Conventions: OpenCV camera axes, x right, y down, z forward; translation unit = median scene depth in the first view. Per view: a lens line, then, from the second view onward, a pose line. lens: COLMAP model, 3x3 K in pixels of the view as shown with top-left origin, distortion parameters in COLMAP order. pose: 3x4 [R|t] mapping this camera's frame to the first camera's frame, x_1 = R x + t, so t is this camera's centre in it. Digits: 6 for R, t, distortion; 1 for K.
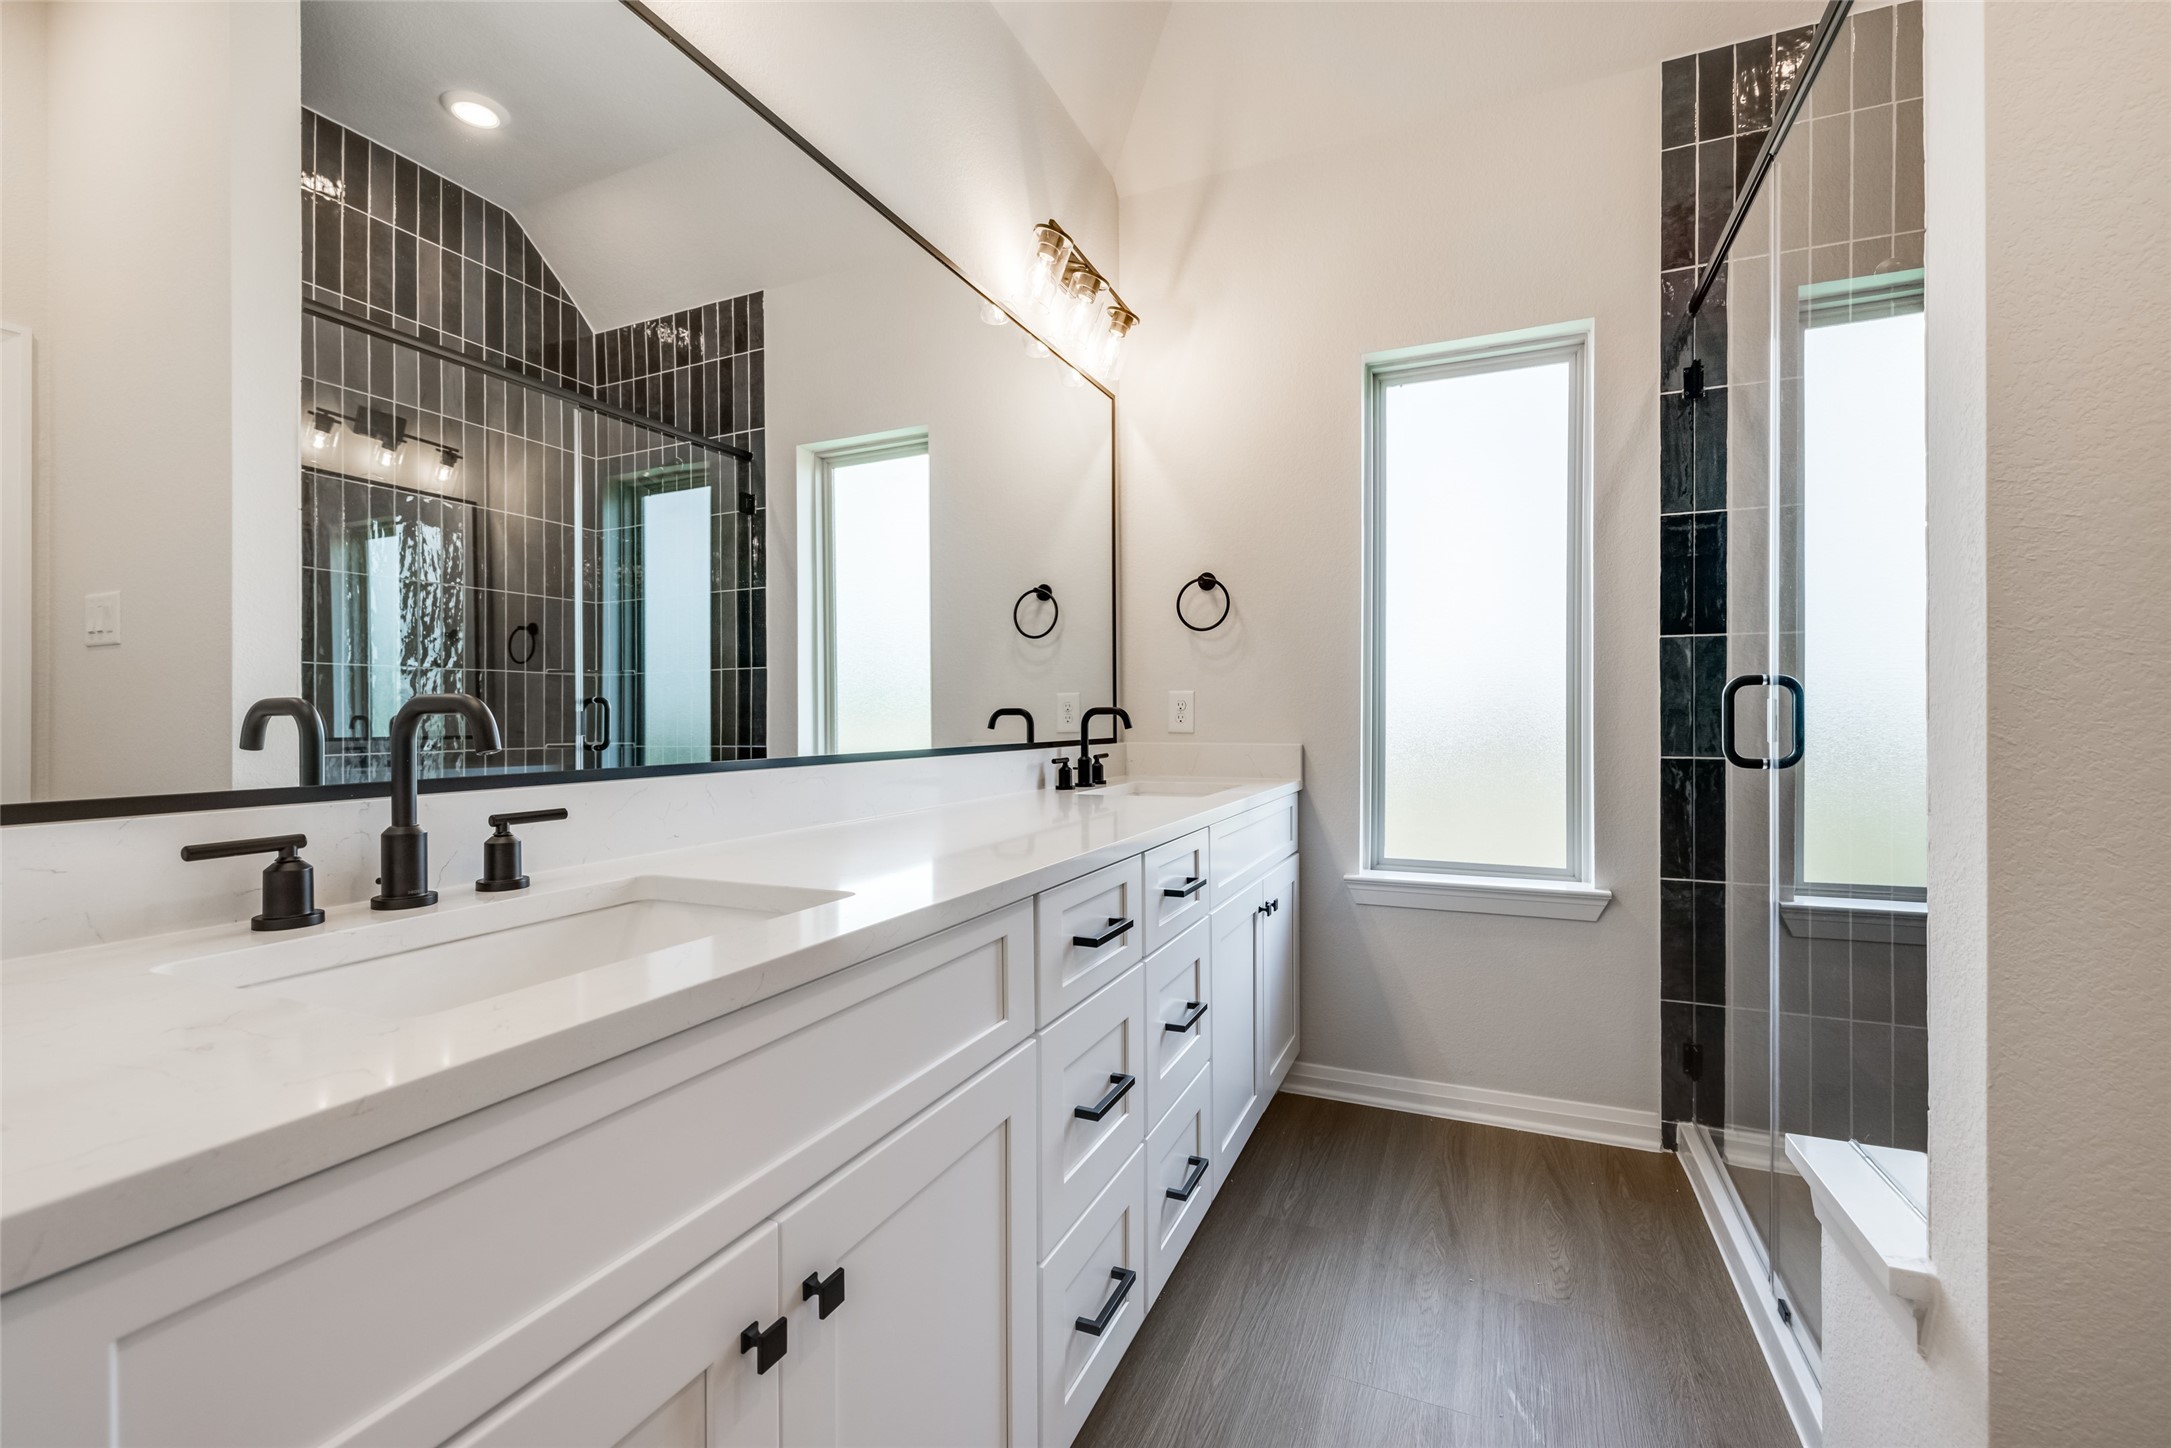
lens RADIAL K [[922.0, 0, 1089.6], [0, 922.0, 717.5], [0, 0, 1]] dist [0.000969, 0.000280]
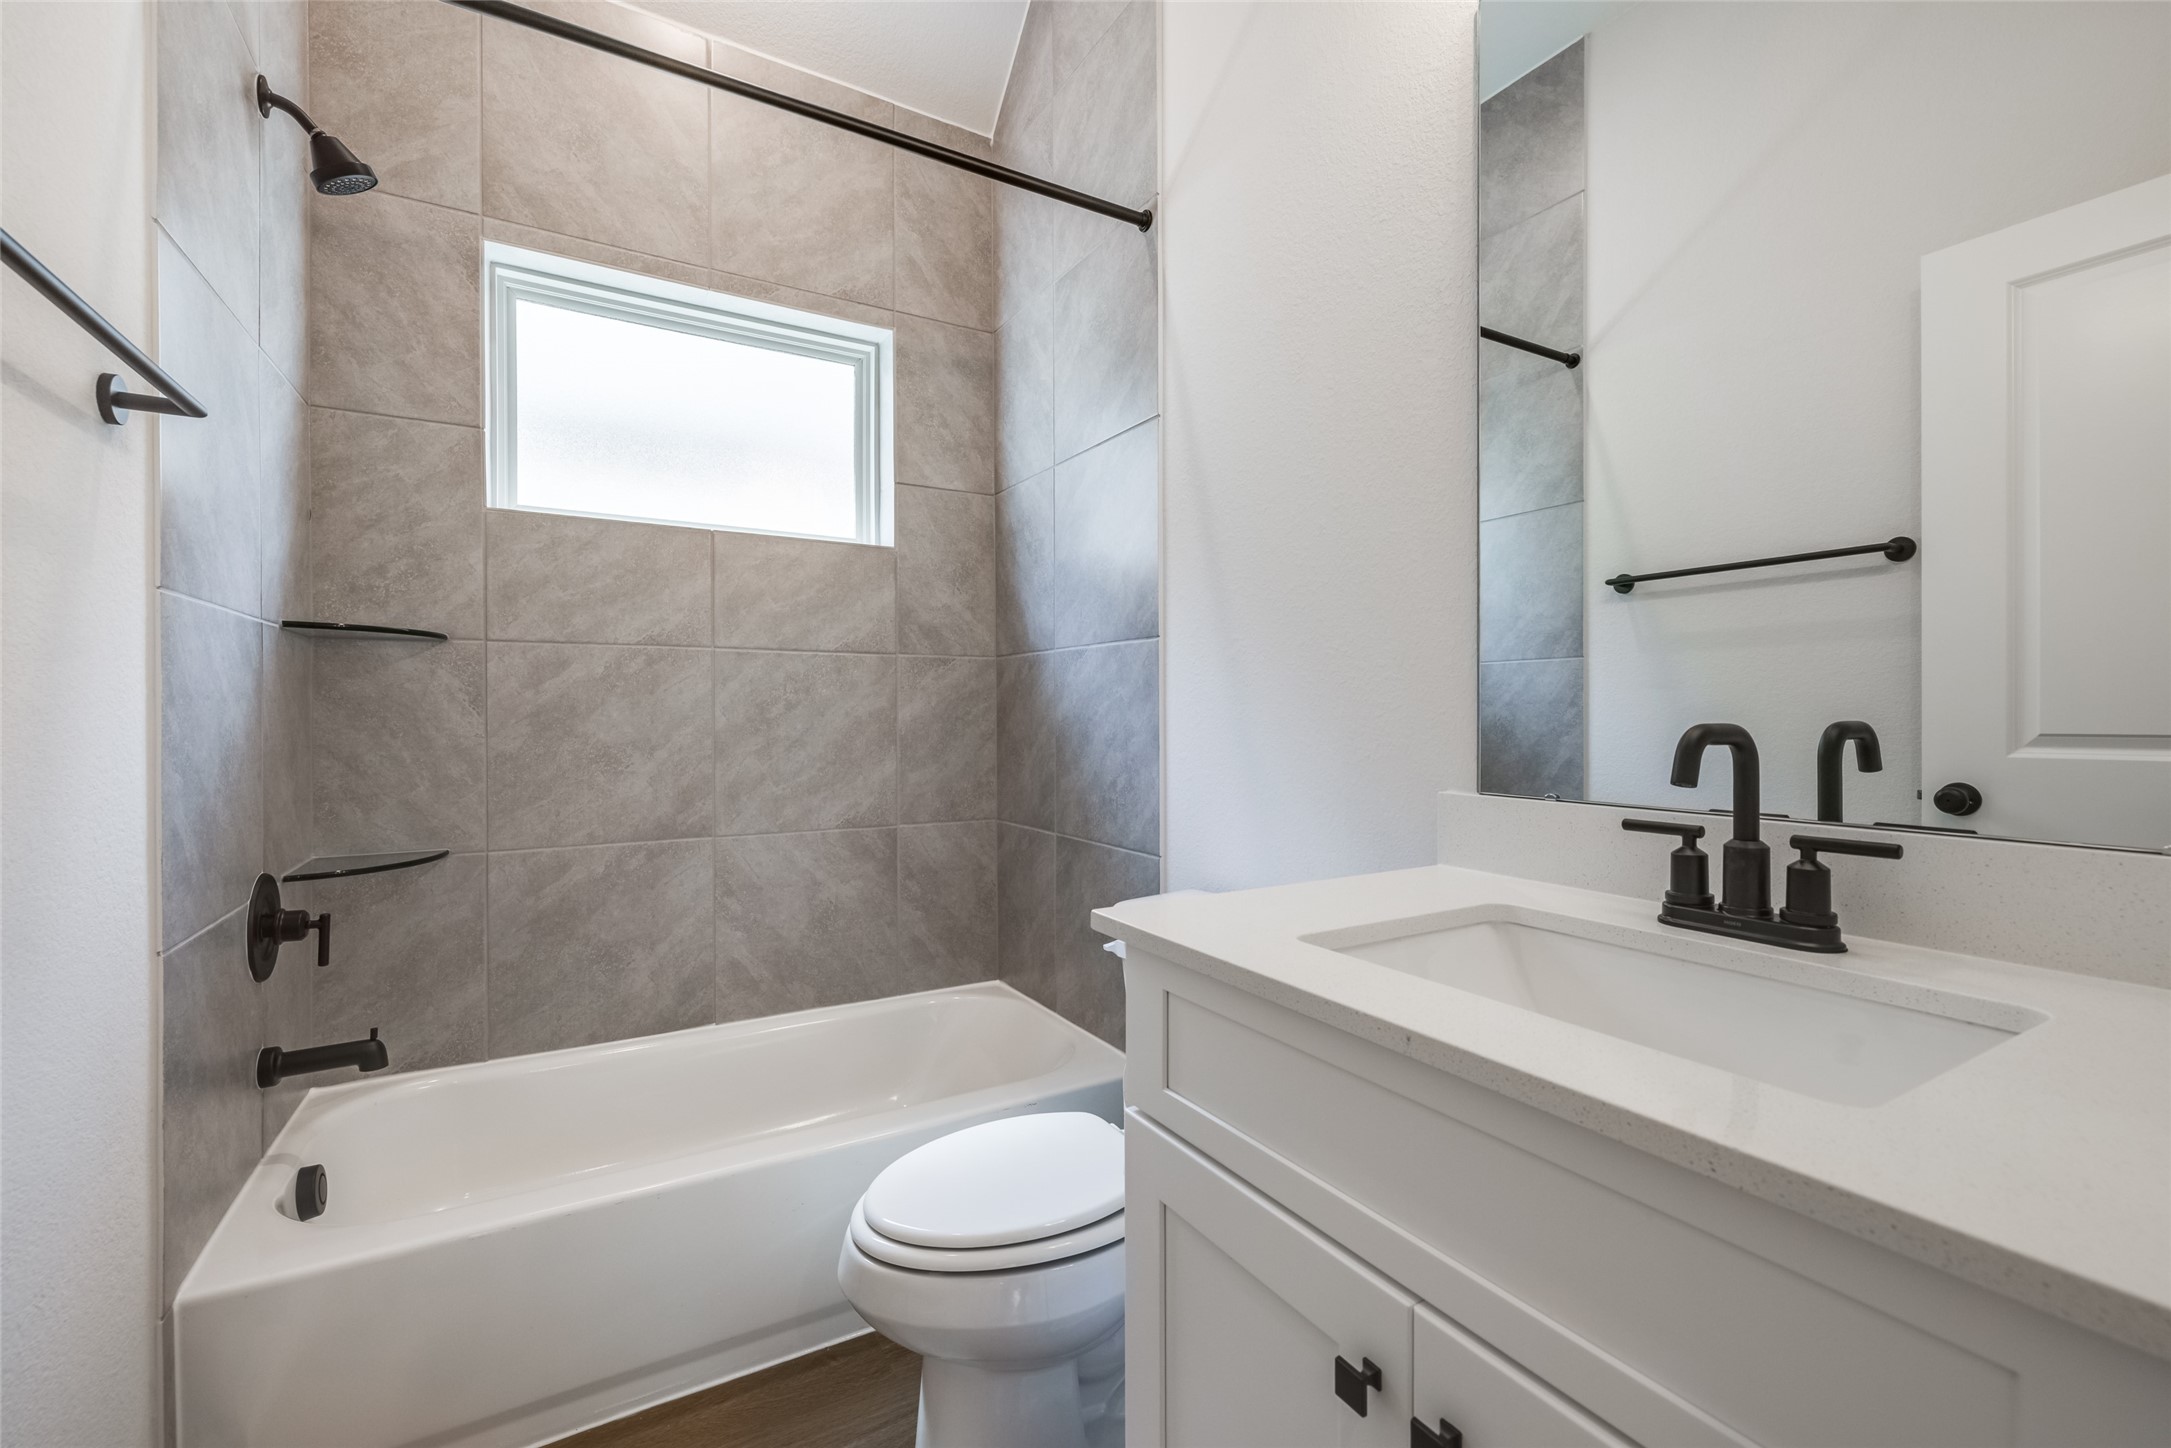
lens RADIAL K [[922.0, 0, 1089.6], [0, 922.0, 717.5], [0, 0, 1]] dist [0.000969, 0.000280]
pose [[-0.586192, 0.001474, -0.810171, 0.430701], [-0.001203, 0.999996, 0.002690, -0.002733], [0.810171, 0.002552, -0.586188, 1.015337]]
